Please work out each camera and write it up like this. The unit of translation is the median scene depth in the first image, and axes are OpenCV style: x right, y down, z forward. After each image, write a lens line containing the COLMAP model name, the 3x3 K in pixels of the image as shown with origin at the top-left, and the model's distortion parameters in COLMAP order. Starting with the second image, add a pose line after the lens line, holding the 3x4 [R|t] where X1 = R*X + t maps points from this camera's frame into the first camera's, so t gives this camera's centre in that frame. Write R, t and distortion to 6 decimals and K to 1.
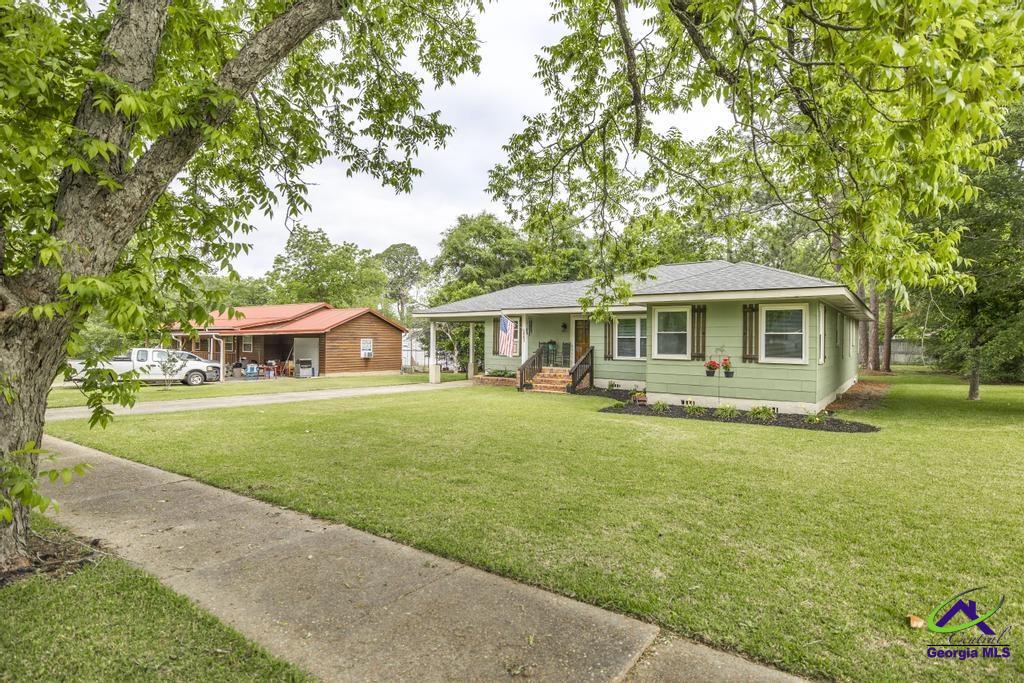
lens RADIAL K [[528.4, 0, 513.2], [0, 528.4, 339.1], [0, 0, 1]] dist [0.006244, 0.000489]
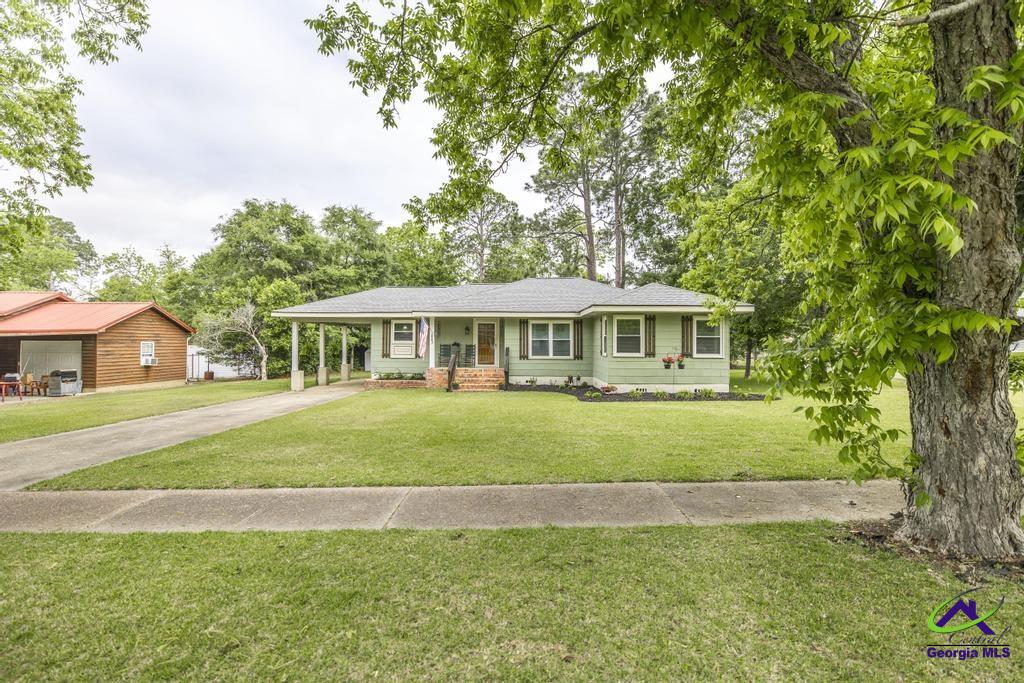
lens RADIAL K [[511.7, 0, 506.4], [0, 511.7, 344.1], [0, 0, 1]] dist [0.005511, 0.000666]
pose [[0.822313, -0.005975, 0.569003, -0.478177], [0.002860, 0.999976, 0.006367, -0.000792], [-0.569028, -0.003608, 0.822310, 0.116349]]
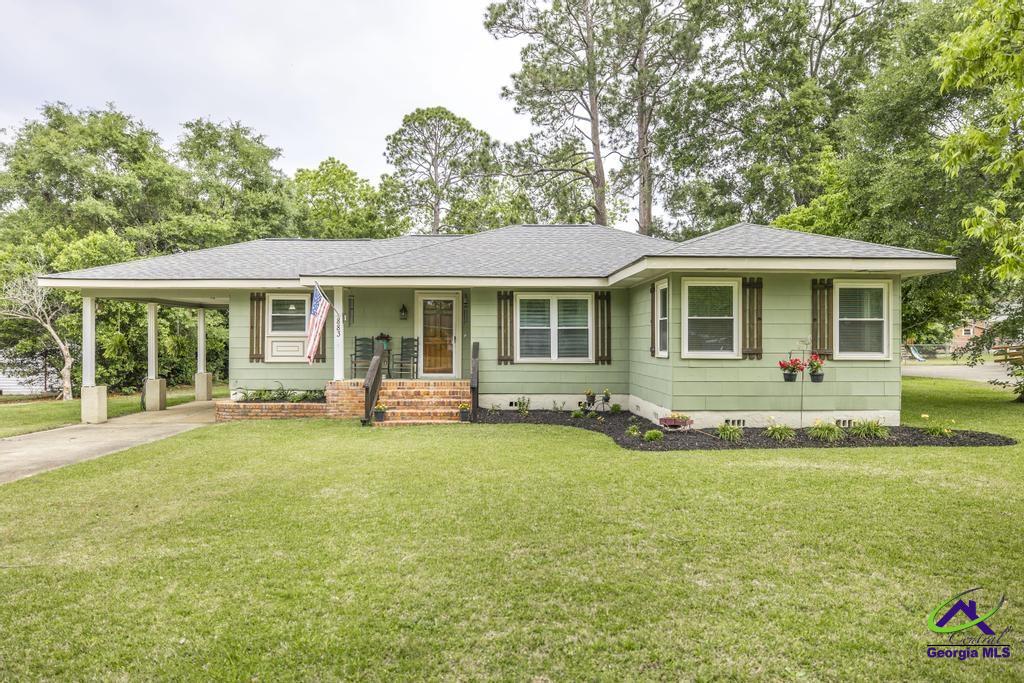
lens RADIAL K [[662.1, 0, 506.9], [0, 662.1, 341.9], [0, 0, 1]] dist [0.007802, 0.002805]
pose [[0.792034, -0.008737, 0.610414, -0.300977], [0.005609, 0.999960, 0.007034, 0.007690], [-0.610451, -0.002147, 0.792051, 0.374990]]
